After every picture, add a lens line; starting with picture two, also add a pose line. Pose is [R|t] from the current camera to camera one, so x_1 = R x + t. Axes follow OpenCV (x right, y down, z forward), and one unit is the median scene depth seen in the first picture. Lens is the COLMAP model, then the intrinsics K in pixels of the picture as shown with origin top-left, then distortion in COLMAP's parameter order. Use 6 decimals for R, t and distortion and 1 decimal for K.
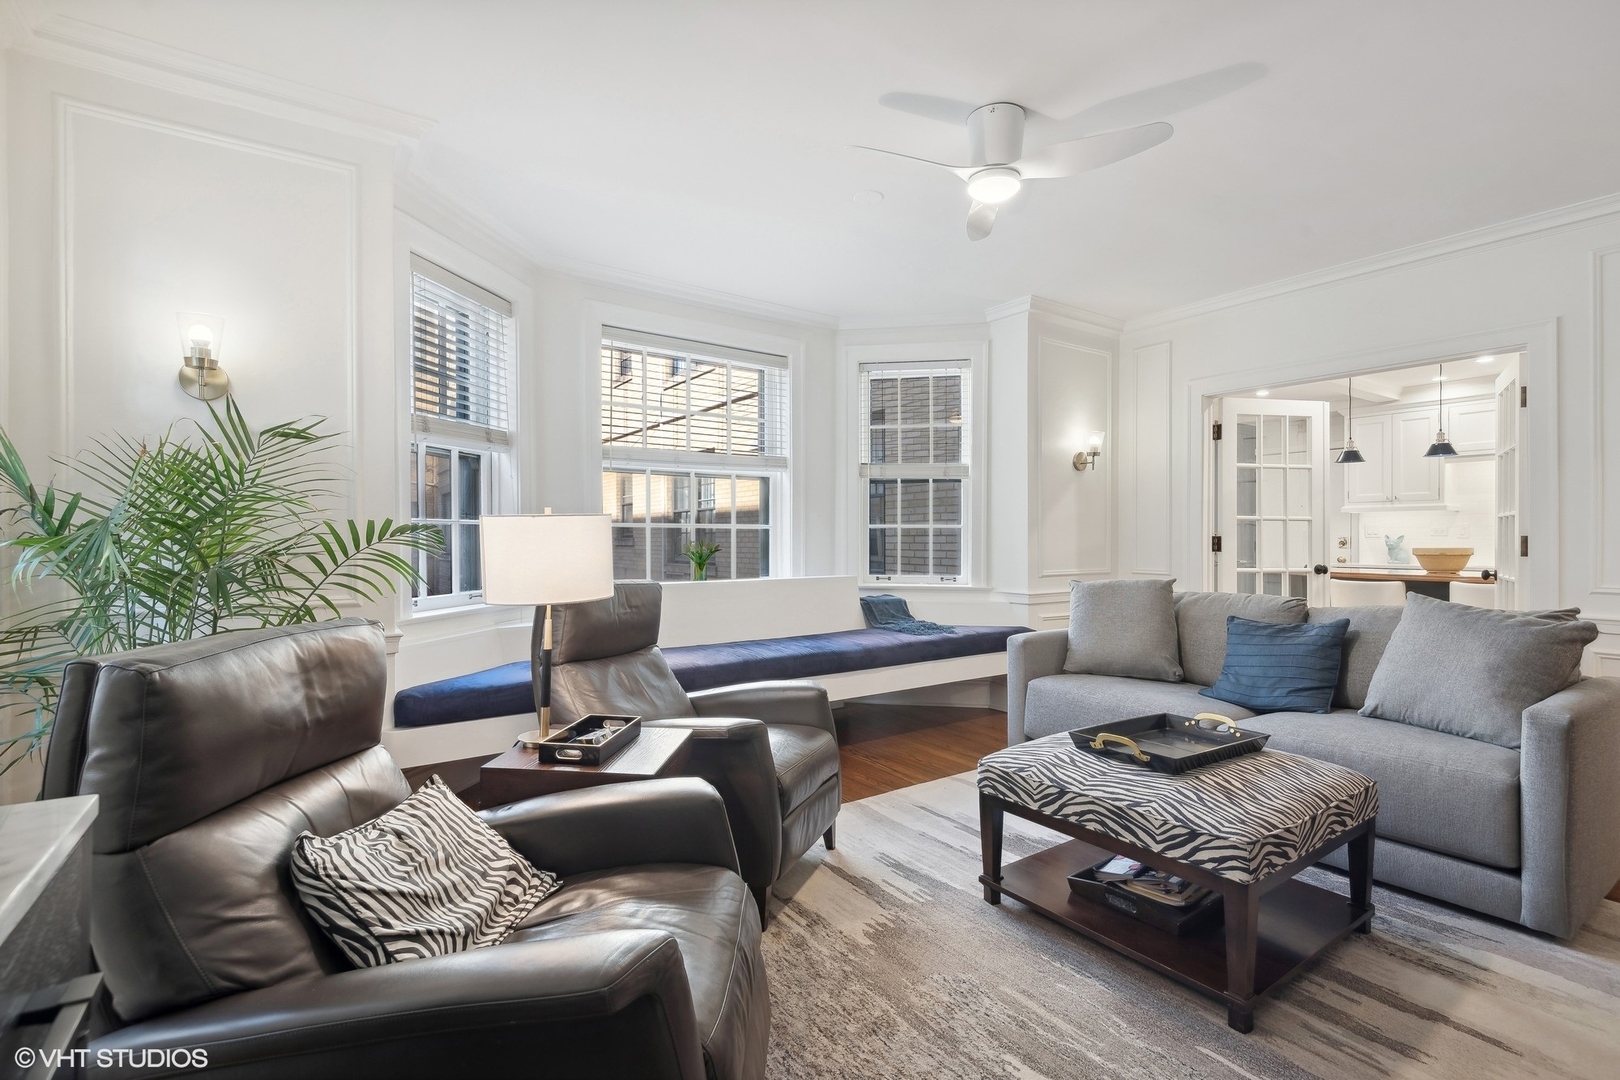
lens RADIAL K [[752.1, 0, 810.0], [0, 752.1, 540.0], [0, 0, 1]] dist [0.001944, 0.000268]
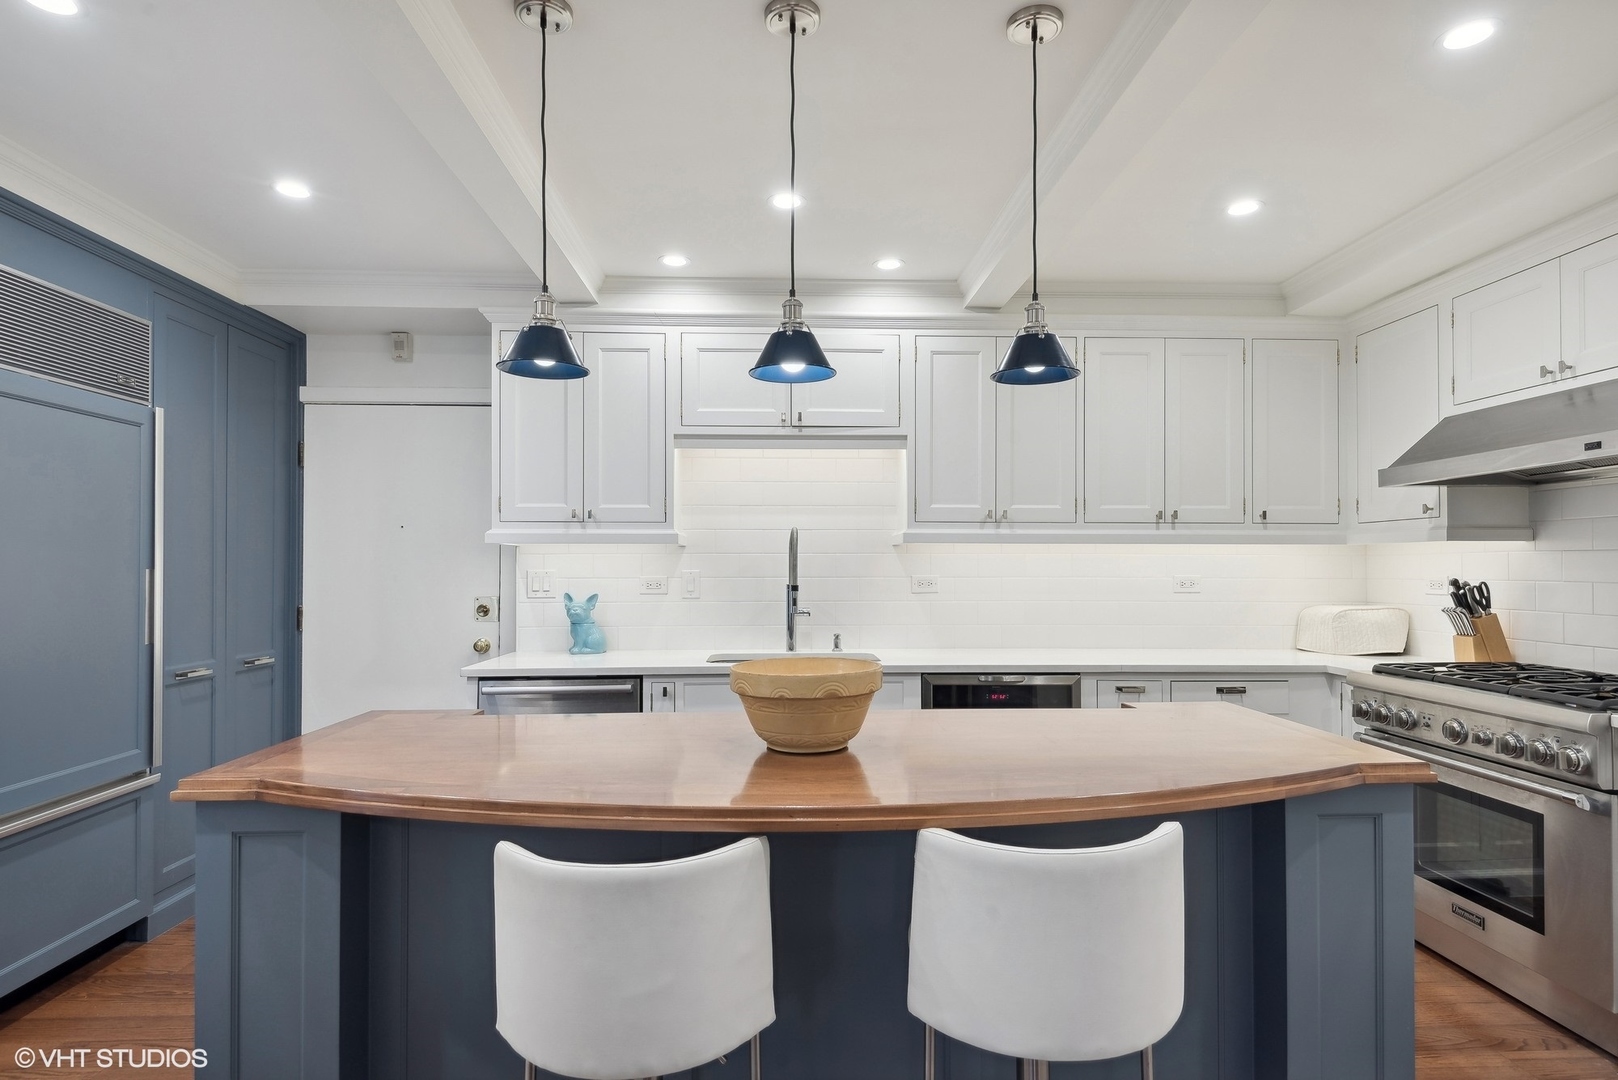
lens RADIAL K [[814.4, 0, 803.6], [0, 814.4, 560.2], [0, 0, 1]] dist [0.000380, -0.000292]
pose [[0.522457, 0.009506, 0.852612, 0.409402], [0.001487, 0.999926, -0.012060, -0.021223], [-0.852664, 0.007569, 0.522405, 0.610003]]
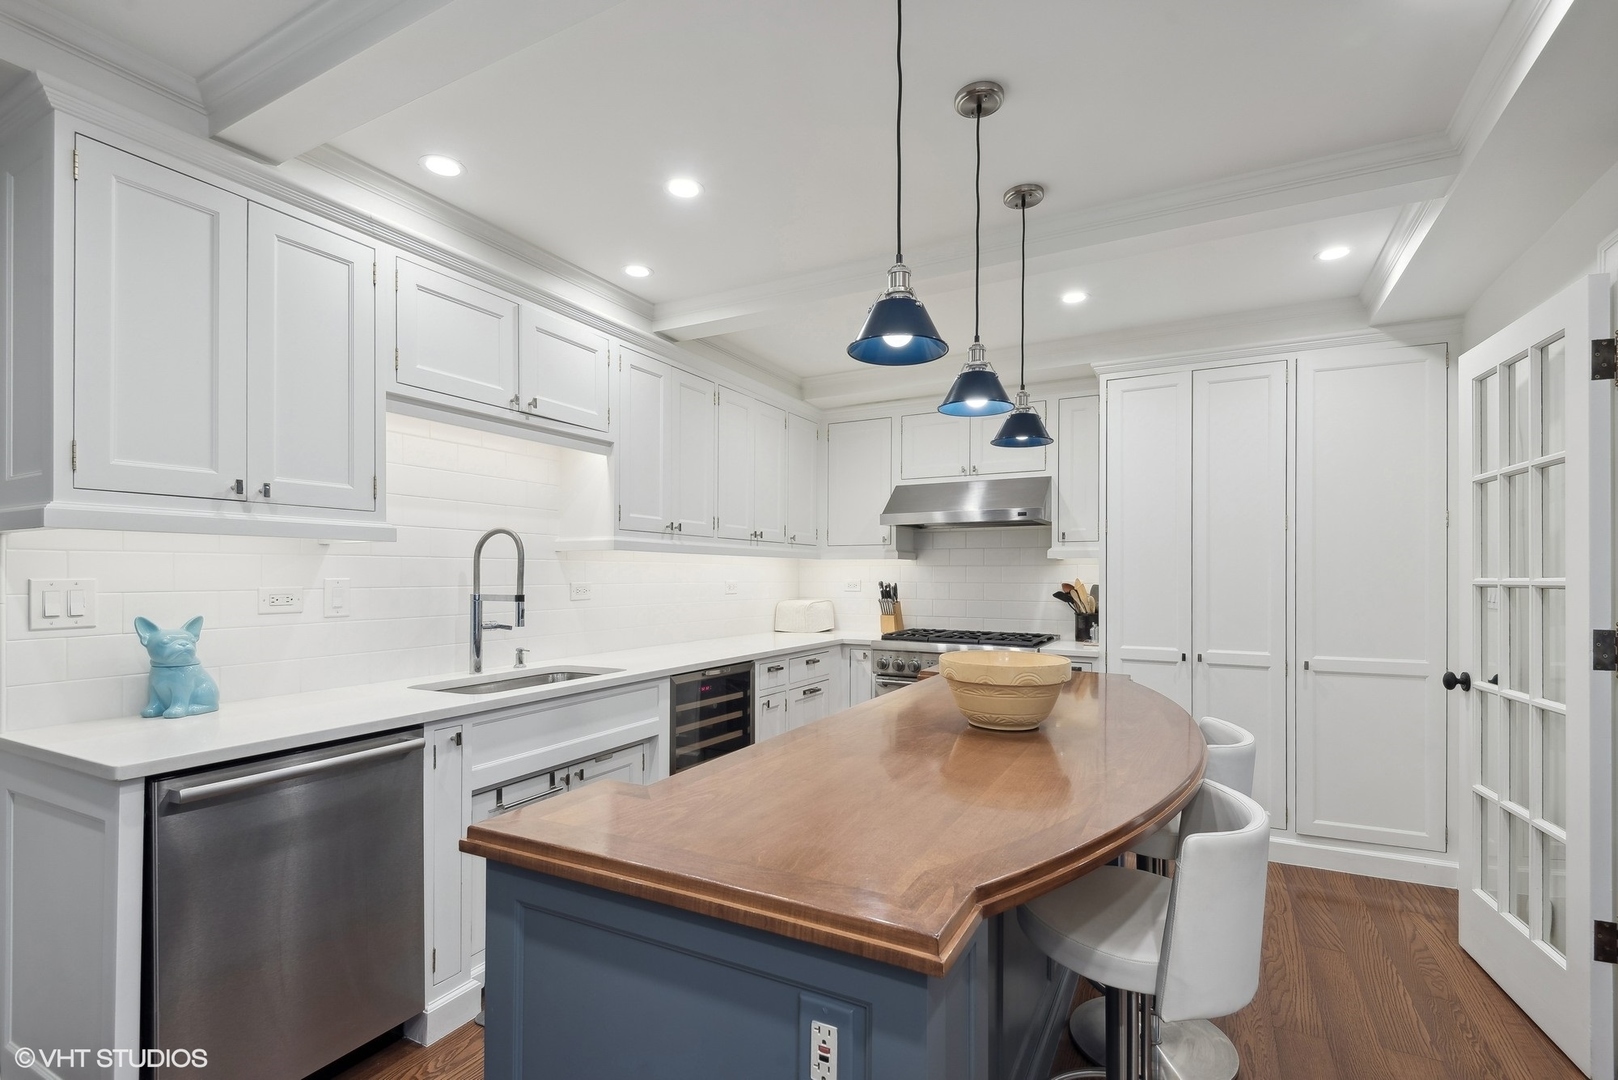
lens RADIAL K [[736.2, 0, 813.7], [0, 736.2, 574.8], [0, 0, 1]] dist [0.000931, -0.000074]
pose [[-0.476850, 0.000771, 0.878985, 0.411747], [0.001498, 0.999999, -0.000064, -0.022192], [-0.878984, 0.001286, -0.476850, 0.920398]]
